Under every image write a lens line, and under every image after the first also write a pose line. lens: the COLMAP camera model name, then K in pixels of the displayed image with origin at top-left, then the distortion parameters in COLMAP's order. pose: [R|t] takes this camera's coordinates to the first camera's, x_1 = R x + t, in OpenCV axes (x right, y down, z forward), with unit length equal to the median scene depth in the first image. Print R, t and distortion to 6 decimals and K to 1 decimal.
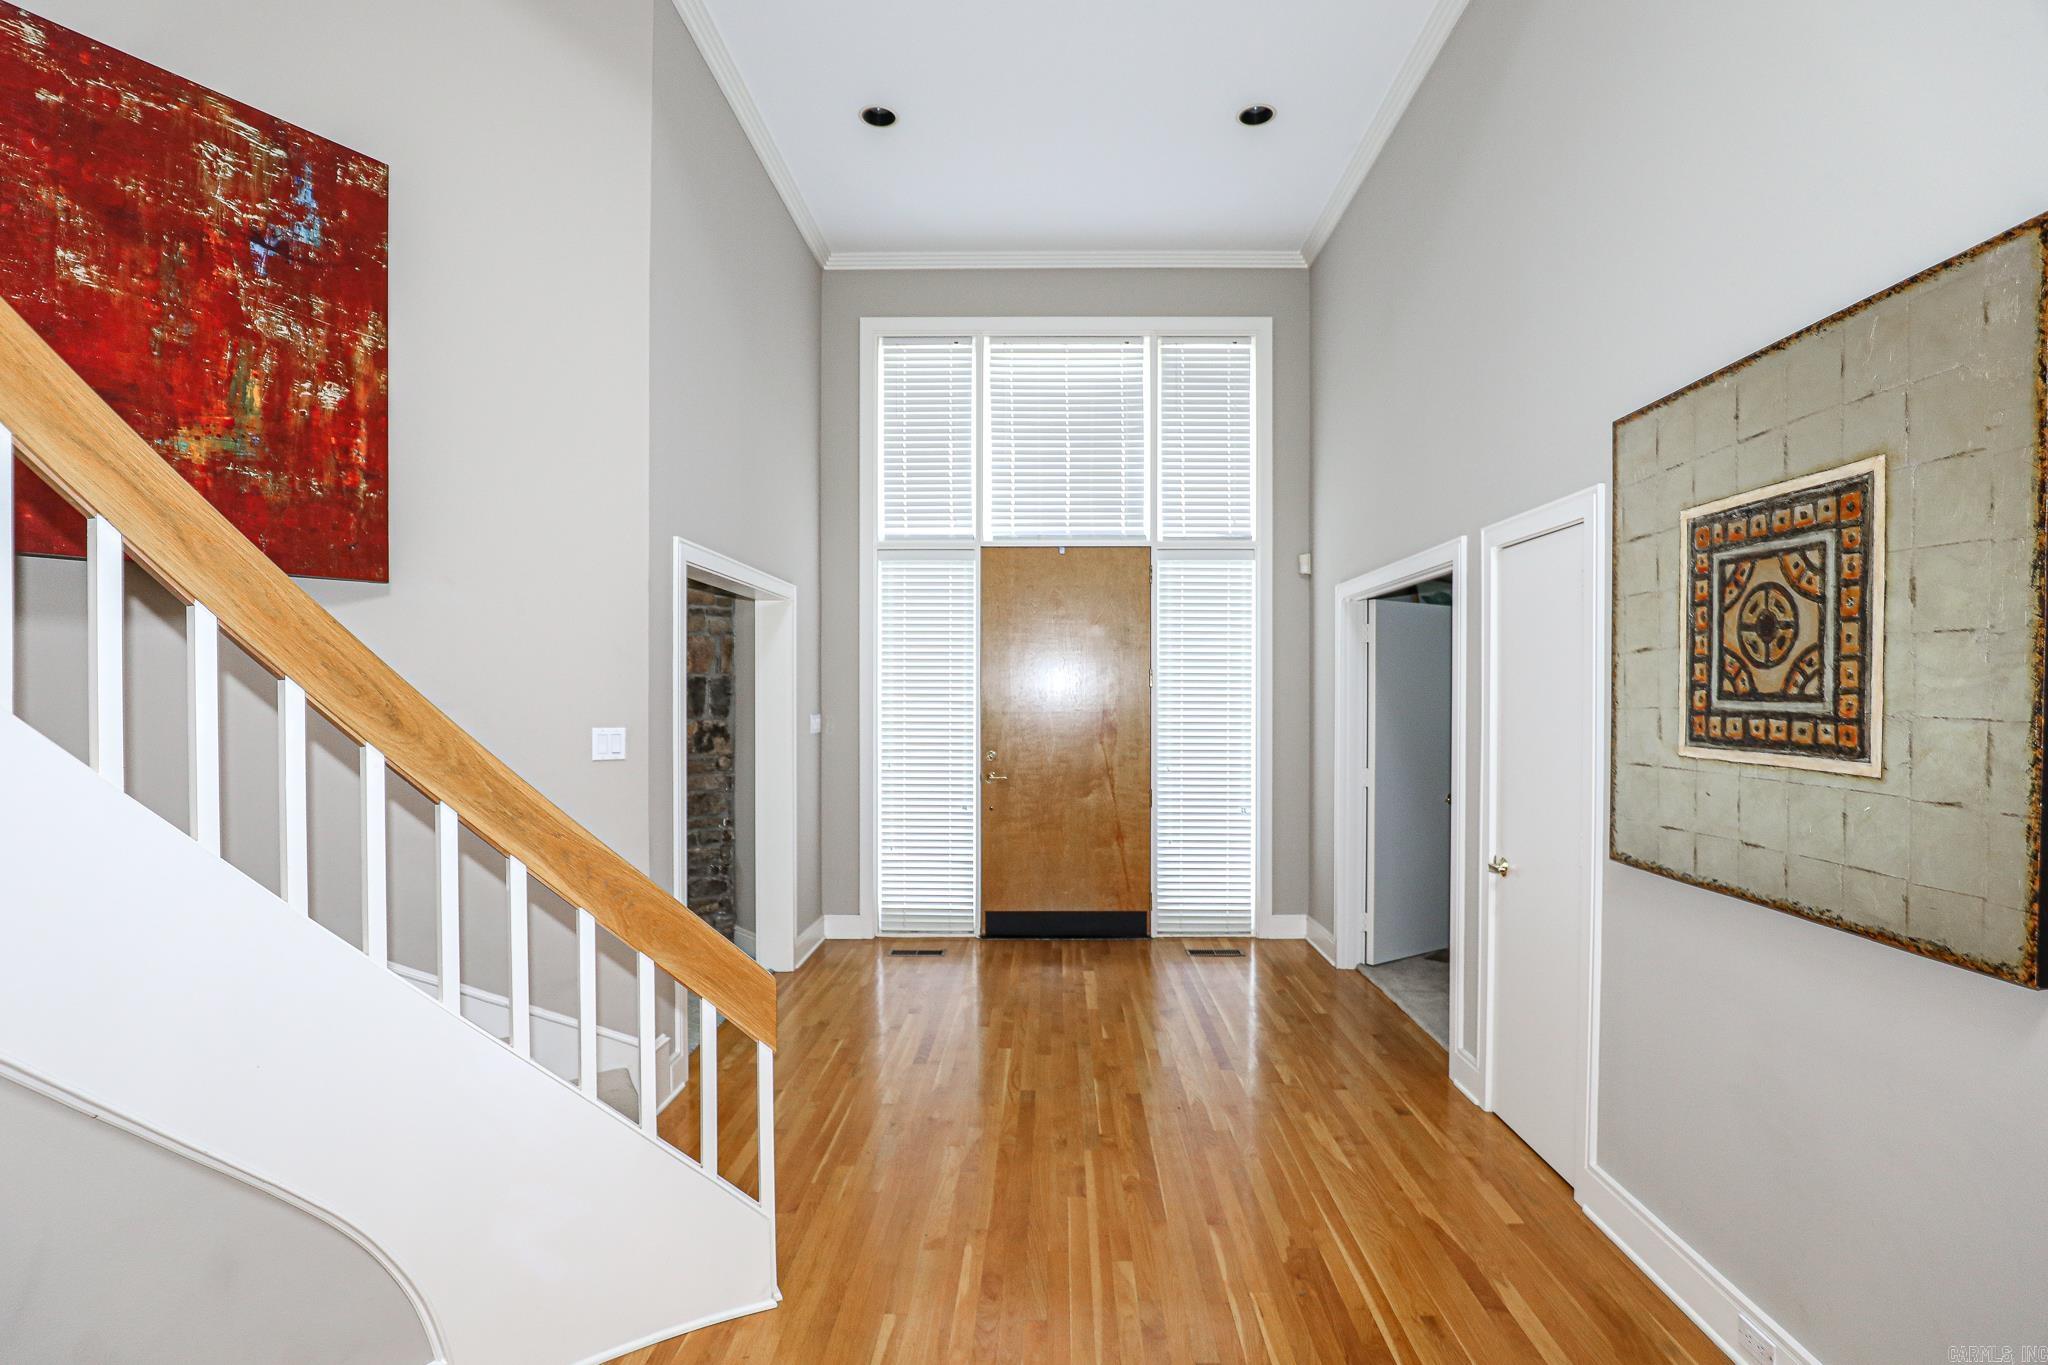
lens RADIAL K [[977.3, 0, 1037.2], [0, 977.3, 688.1], [0, 0, 1]] dist [-0.031921, 0.005564]
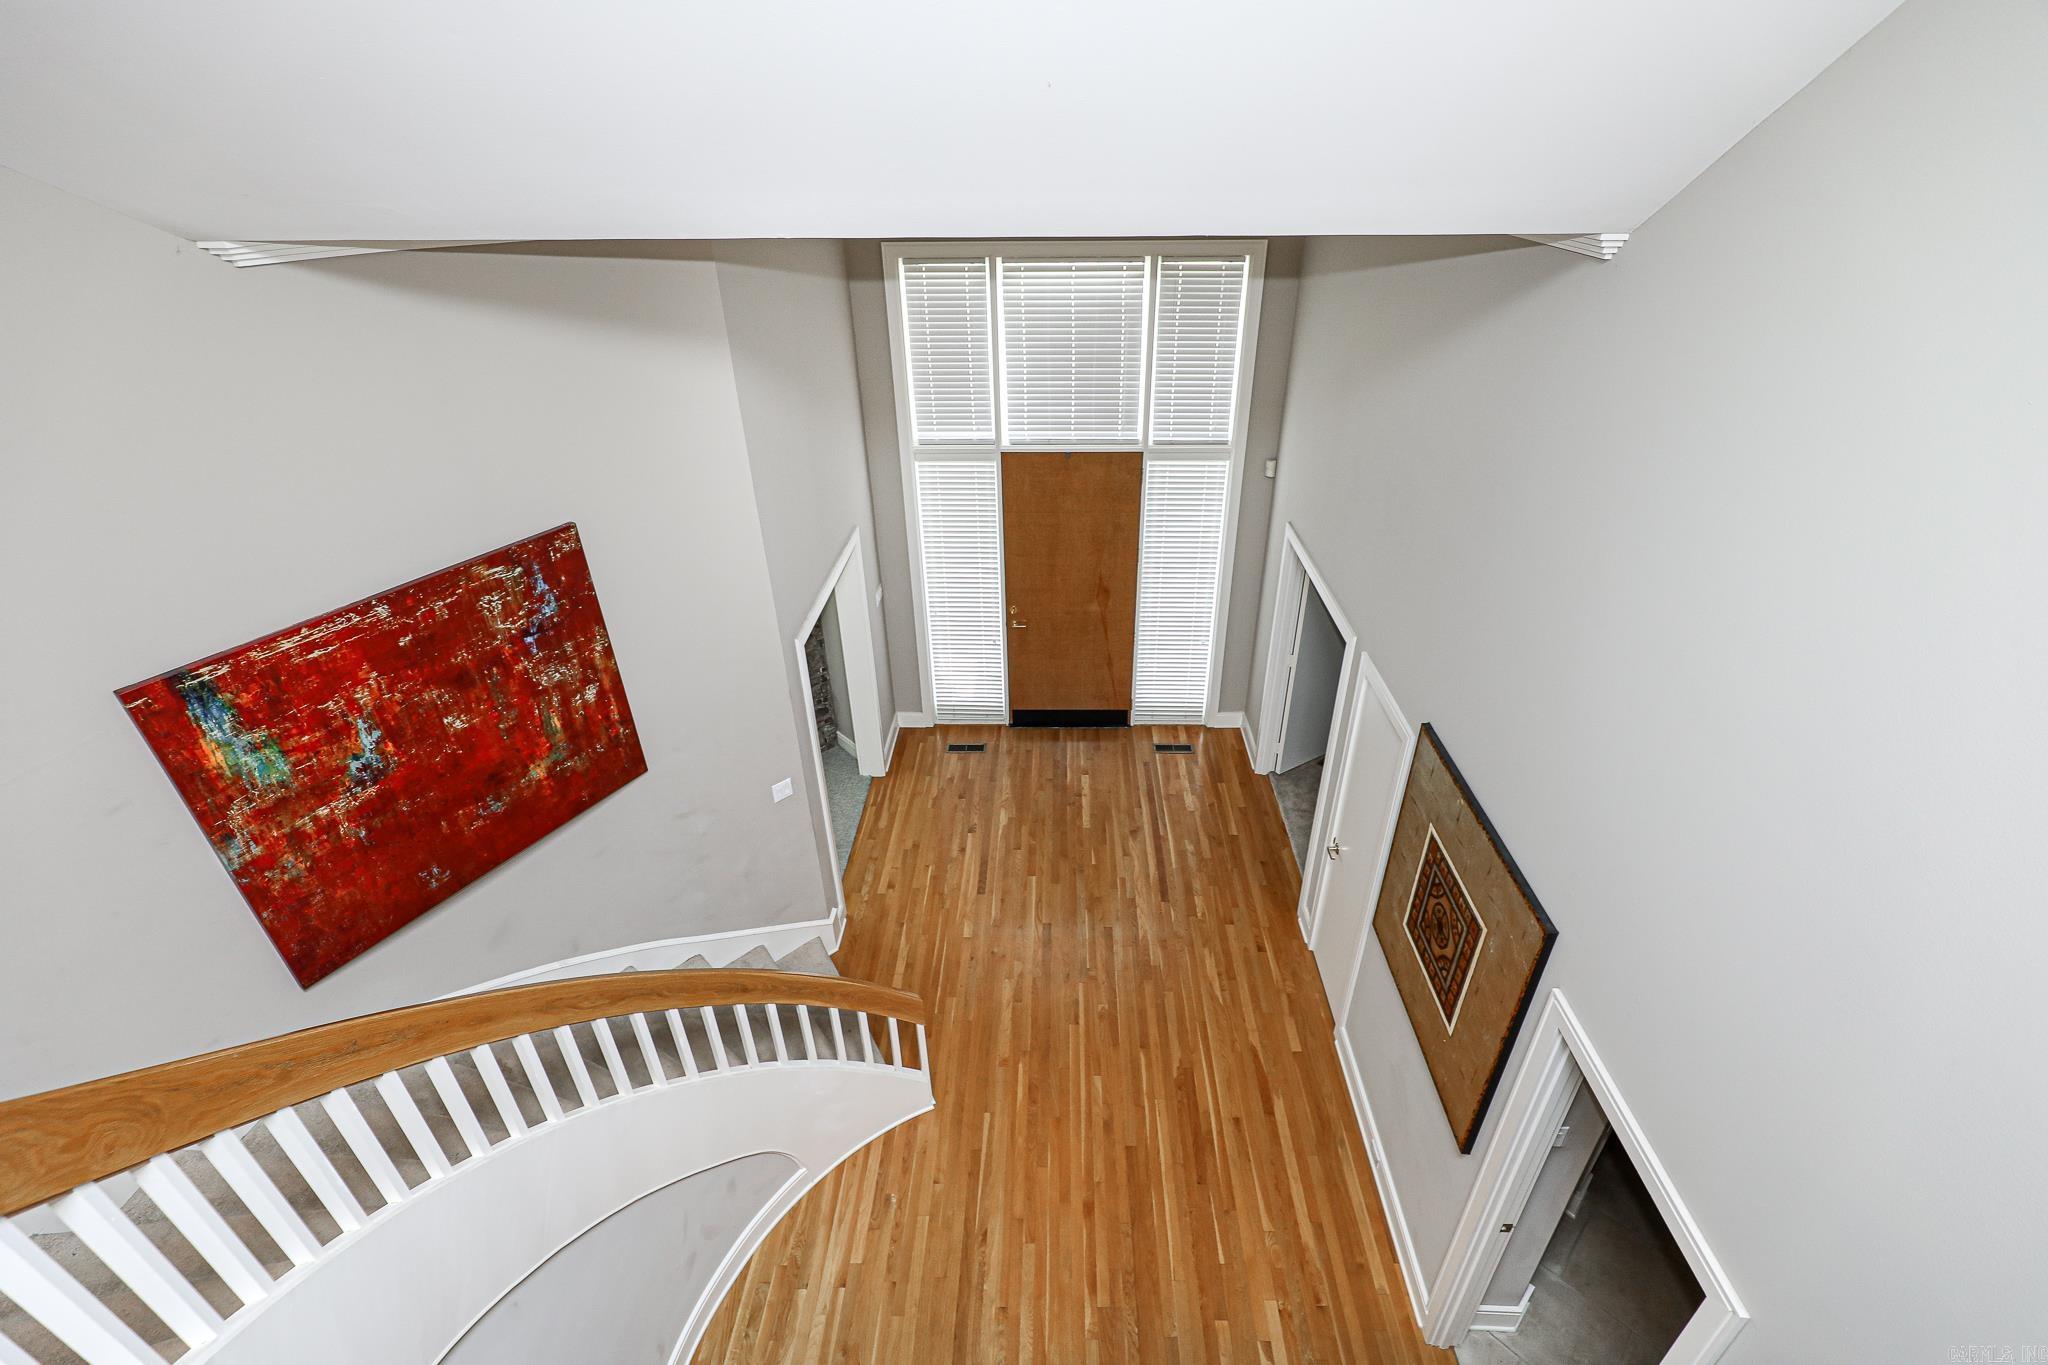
lens RADIAL K [[913.6, 0, 1026.5], [0, 913.6, 674.4], [0, 0, 1]] dist [0.002308, 0.000199]
pose [[0.999749, -0.009349, -0.020361, -0.011403], [0.018336, 0.863632, 0.503788, -1.046608], [0.012874, -0.504035, 0.863587, -0.233478]]
